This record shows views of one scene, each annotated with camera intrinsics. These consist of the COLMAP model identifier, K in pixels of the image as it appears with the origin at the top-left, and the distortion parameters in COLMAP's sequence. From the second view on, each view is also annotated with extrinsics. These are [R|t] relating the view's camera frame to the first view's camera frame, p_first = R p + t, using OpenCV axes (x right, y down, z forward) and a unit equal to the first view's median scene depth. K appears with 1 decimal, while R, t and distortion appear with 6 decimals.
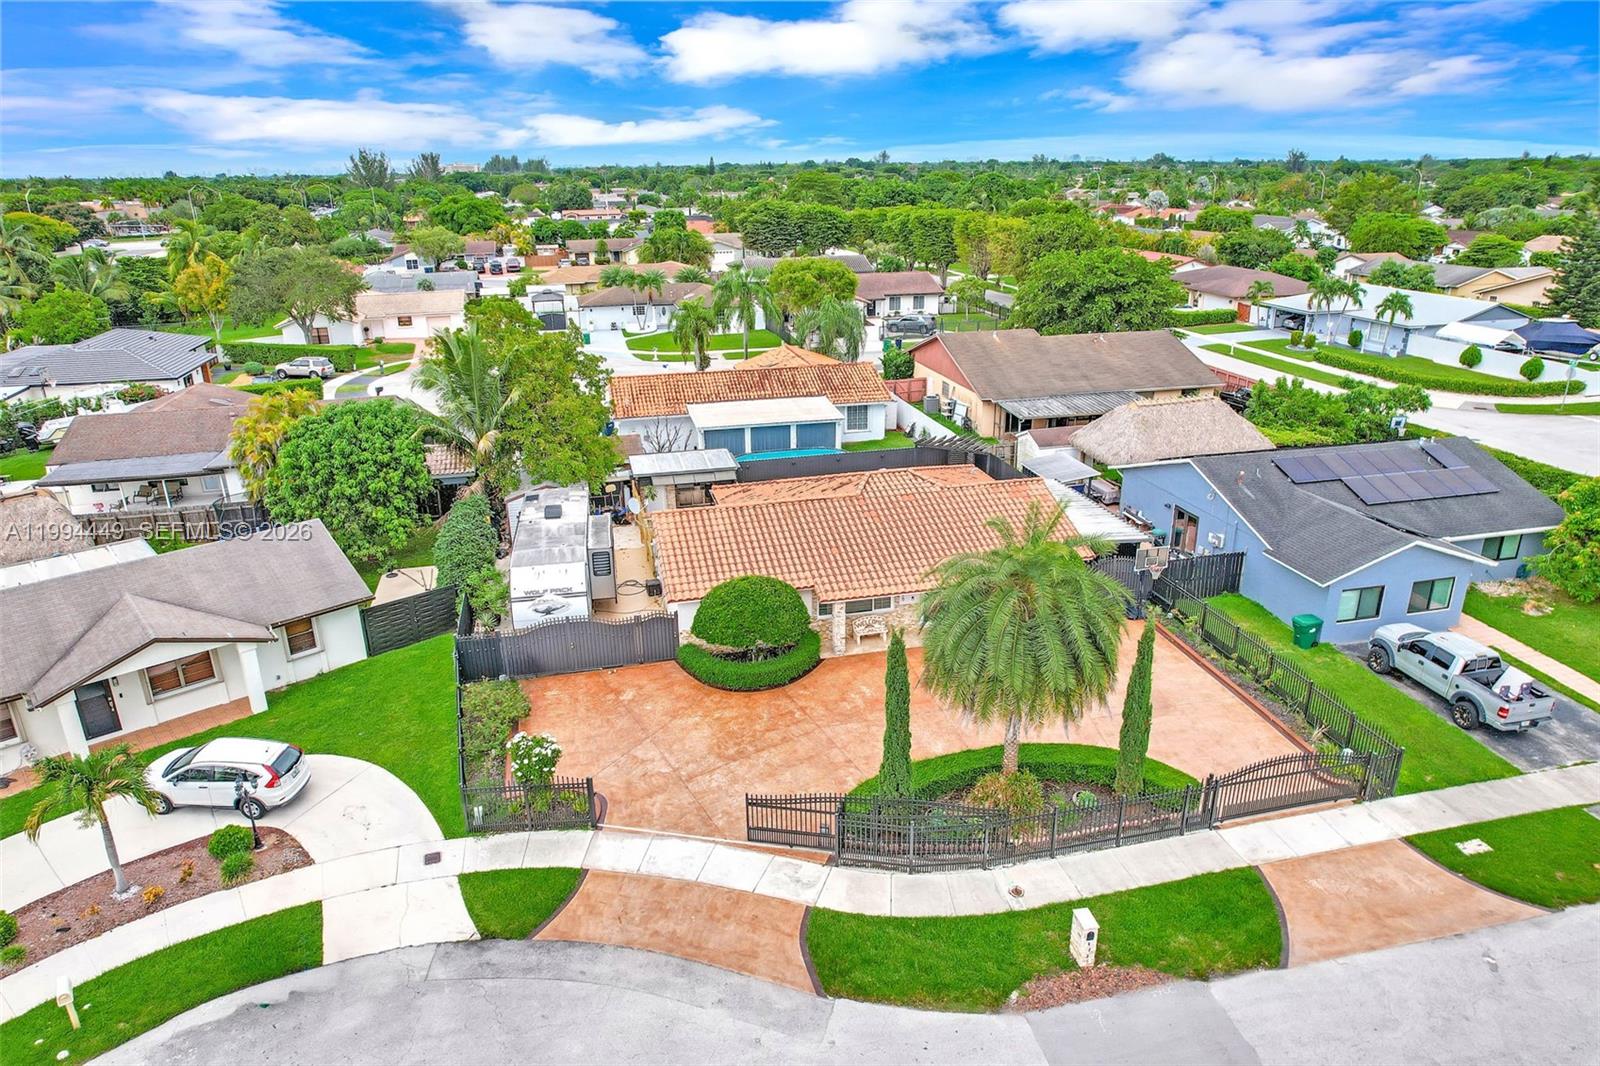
lens RADIAL K [[998.2, 0, 800.0], [0, 998.2, 533.0], [0, 0, 1]] dist [-0.074662, 0.067092]
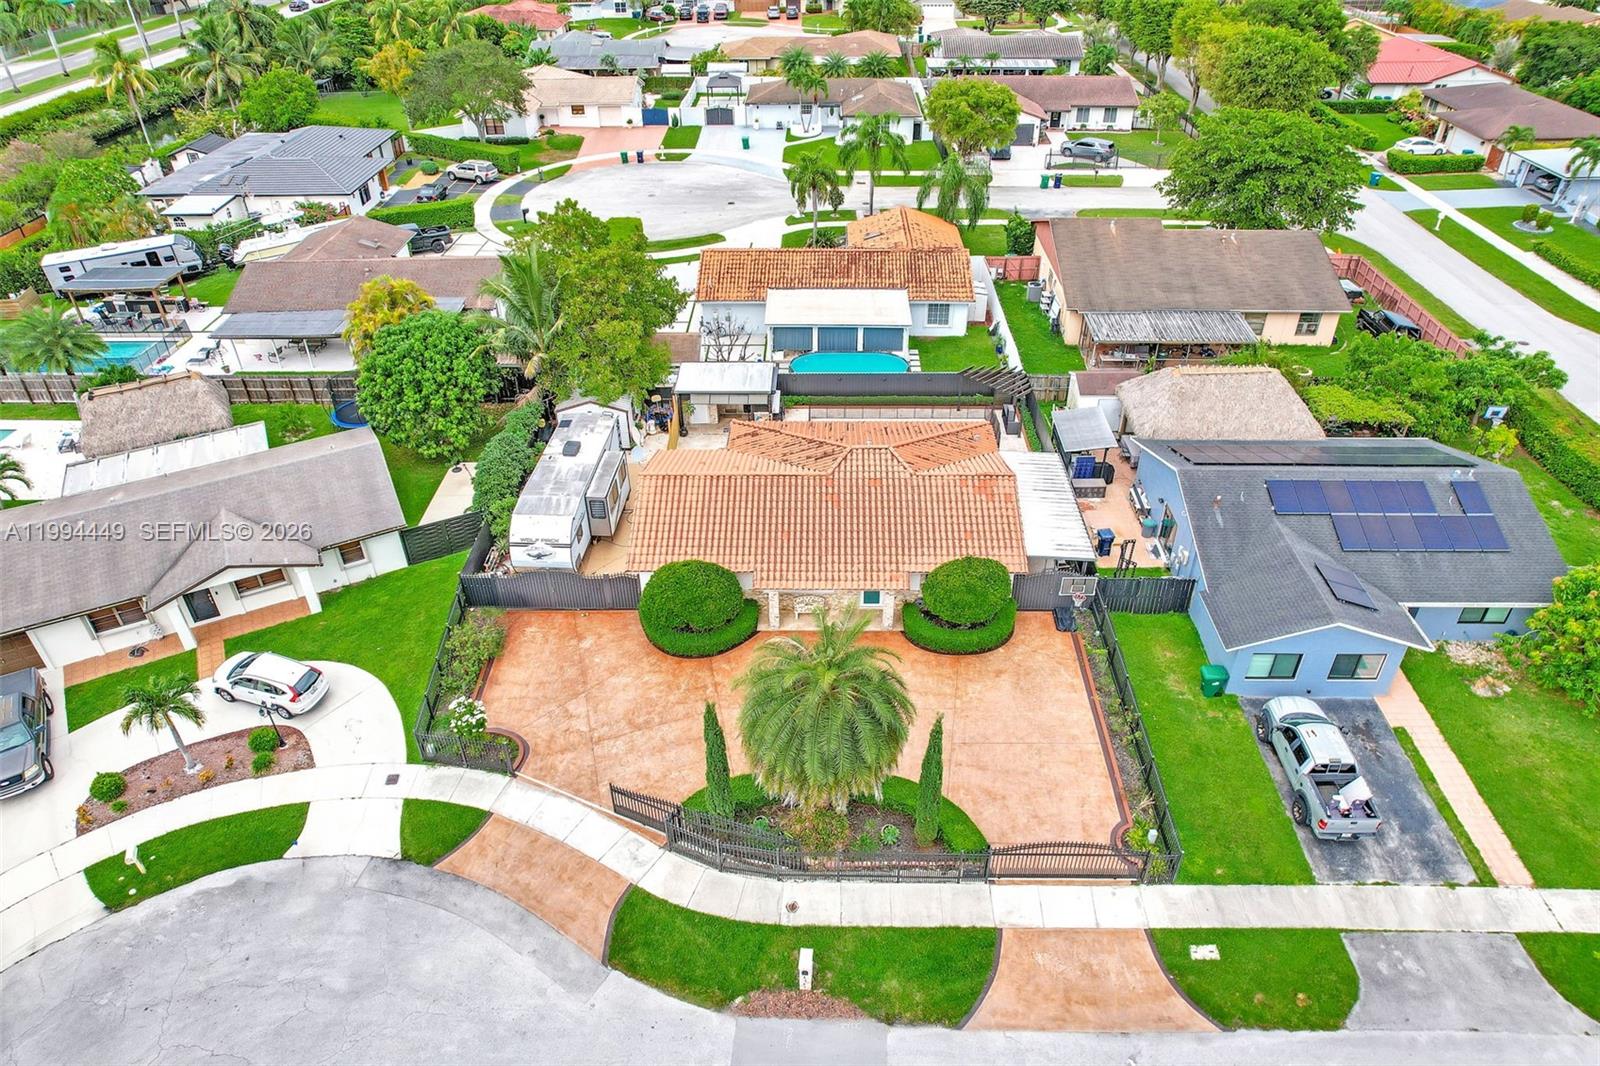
lens RADIAL K [[998.2, 0, 800.0], [0, 998.2, 533.0], [0, 0, 1]] dist [-0.074662, 0.067092]
pose [[0.969141, 0.148239, -0.196955, 0.310959], [-0.091233, 0.957942, 0.272074, -0.333277], [0.229003, -0.245709, 0.941905, -0.049564]]
